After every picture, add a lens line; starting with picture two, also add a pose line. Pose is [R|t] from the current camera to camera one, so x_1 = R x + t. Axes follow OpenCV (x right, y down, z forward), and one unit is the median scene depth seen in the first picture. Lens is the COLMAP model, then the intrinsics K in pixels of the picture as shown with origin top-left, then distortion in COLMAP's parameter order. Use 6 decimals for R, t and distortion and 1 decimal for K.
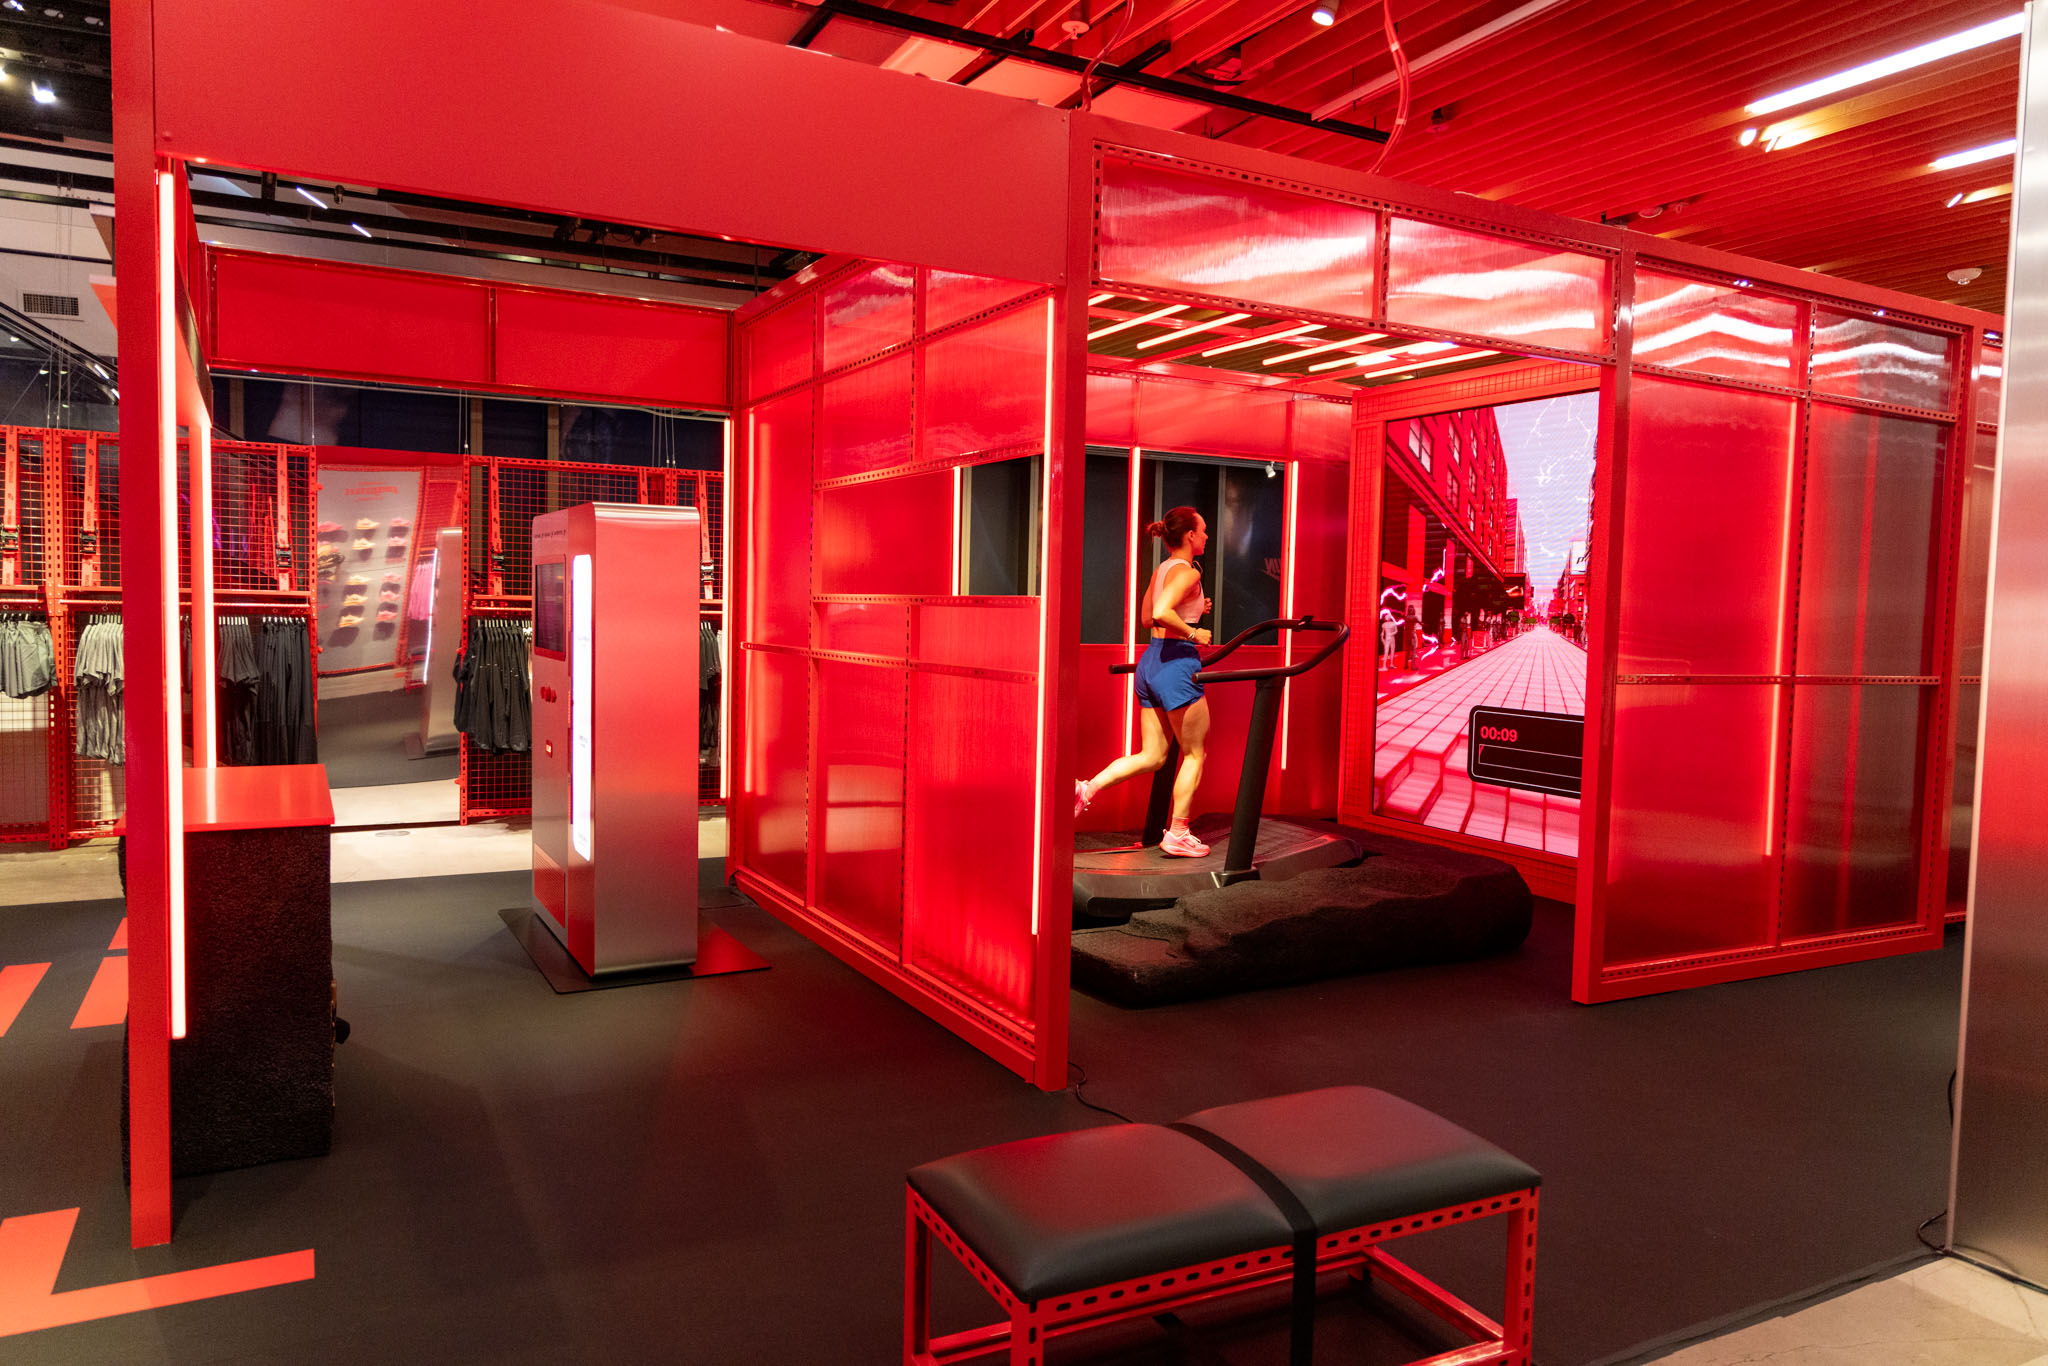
lens RADIAL K [[1411.5, 0, 1024.0], [0, 1411.5, 683.0], [0, 0, 1]] dist [0.000507, -0.000371]
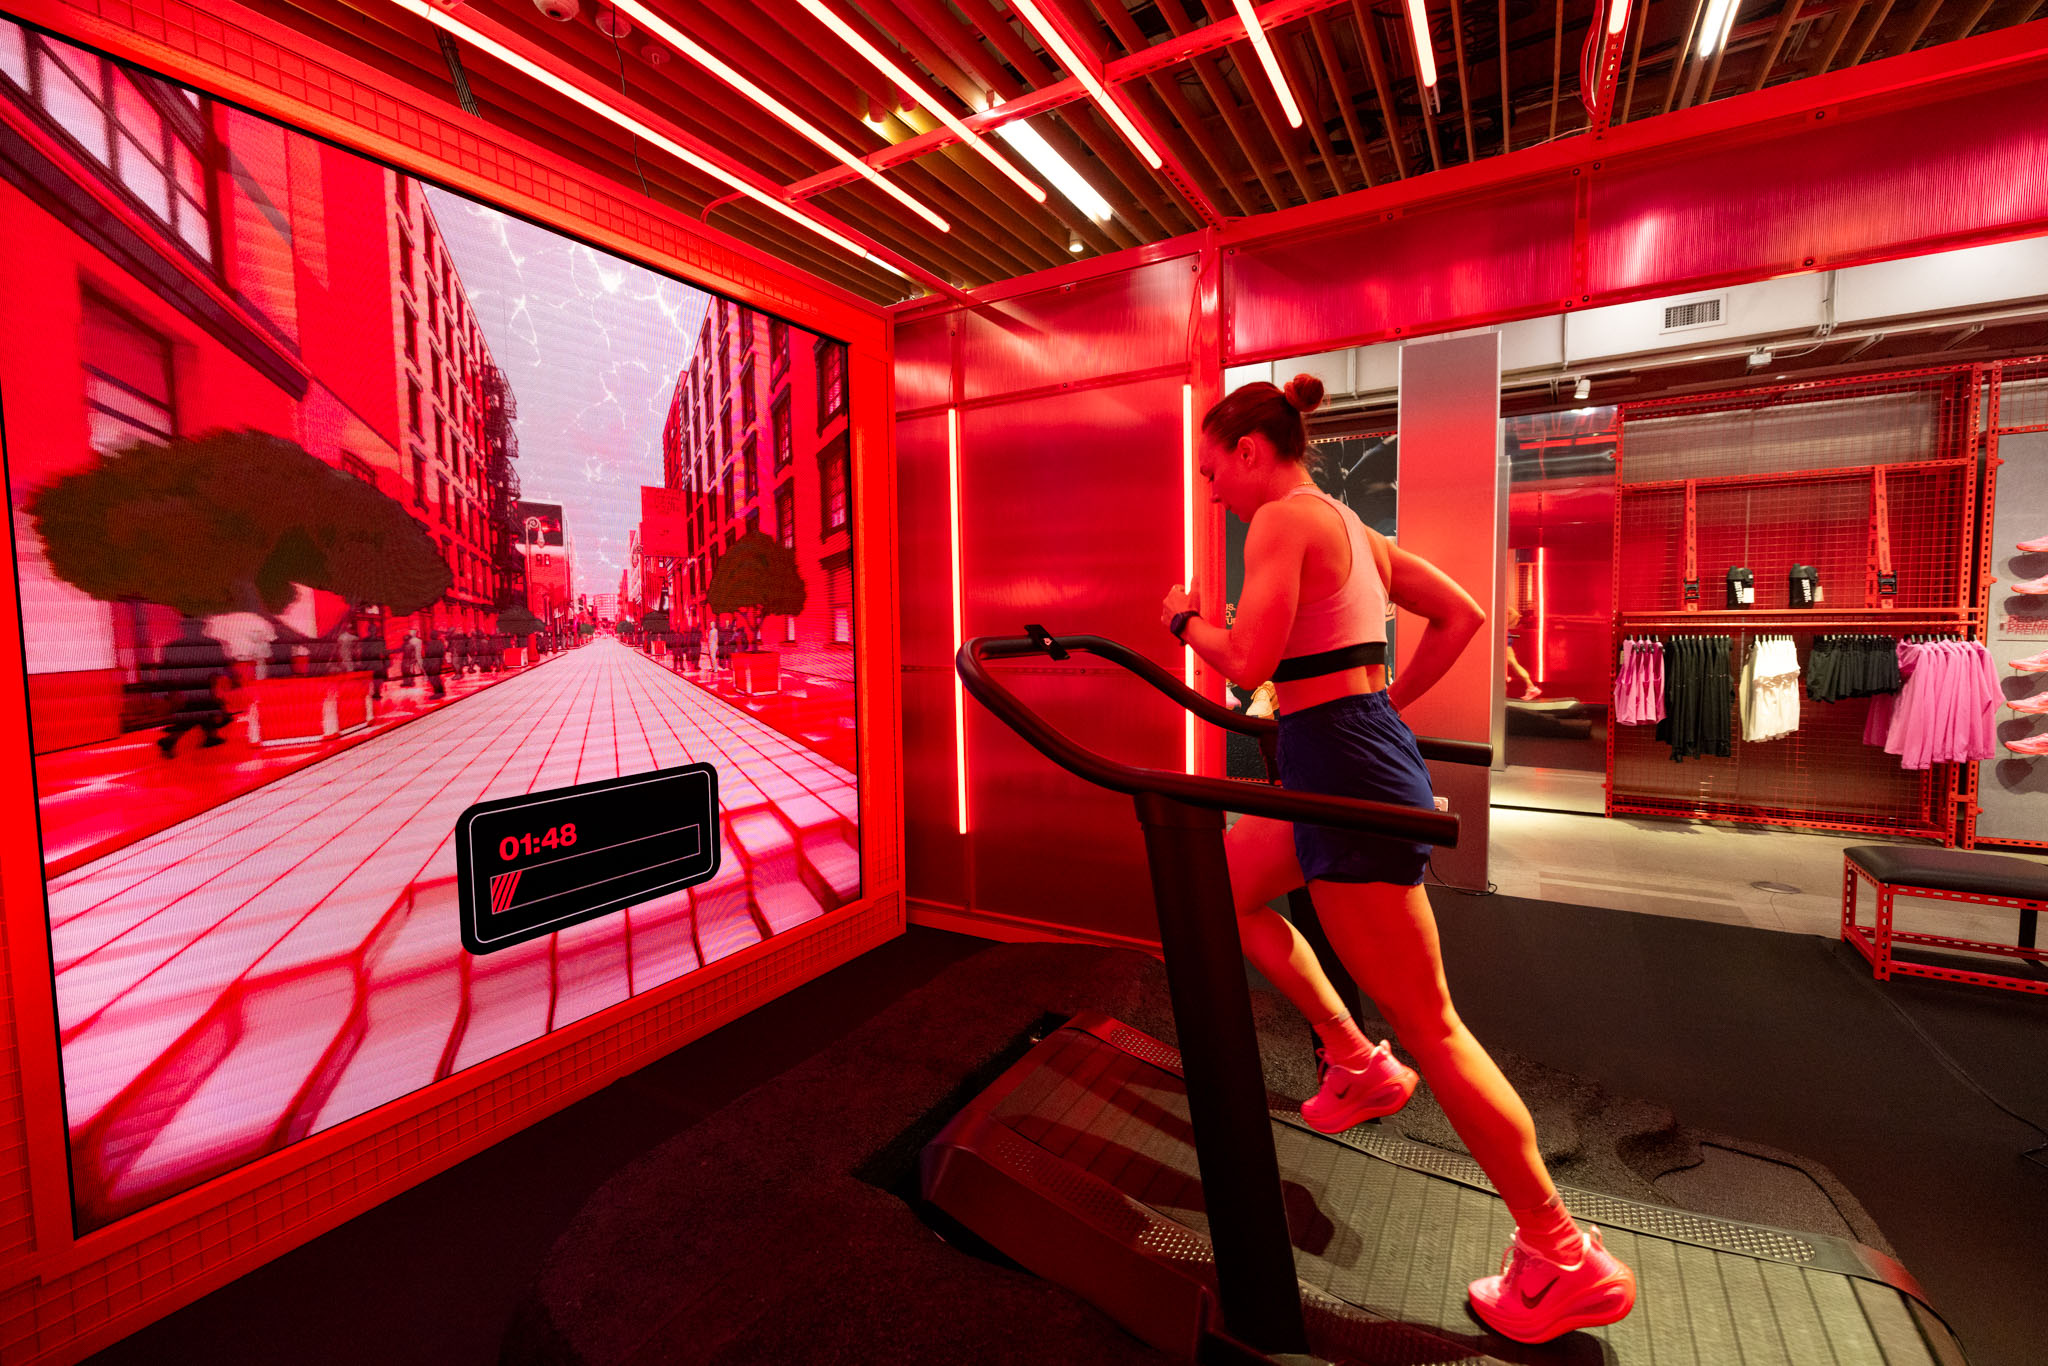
lens RADIAL K [[873.2, 0, 1024.0], [0, 873.2, 683.0], [0, 0, 1]] dist [0.000338, 0.000027]
pose [[0.737075, -0.075762, 0.671551, 0.268356], [0.059016, 0.997116, 0.047717, -0.033141], [-0.673229, 0.004461, 0.739420, 0.645821]]
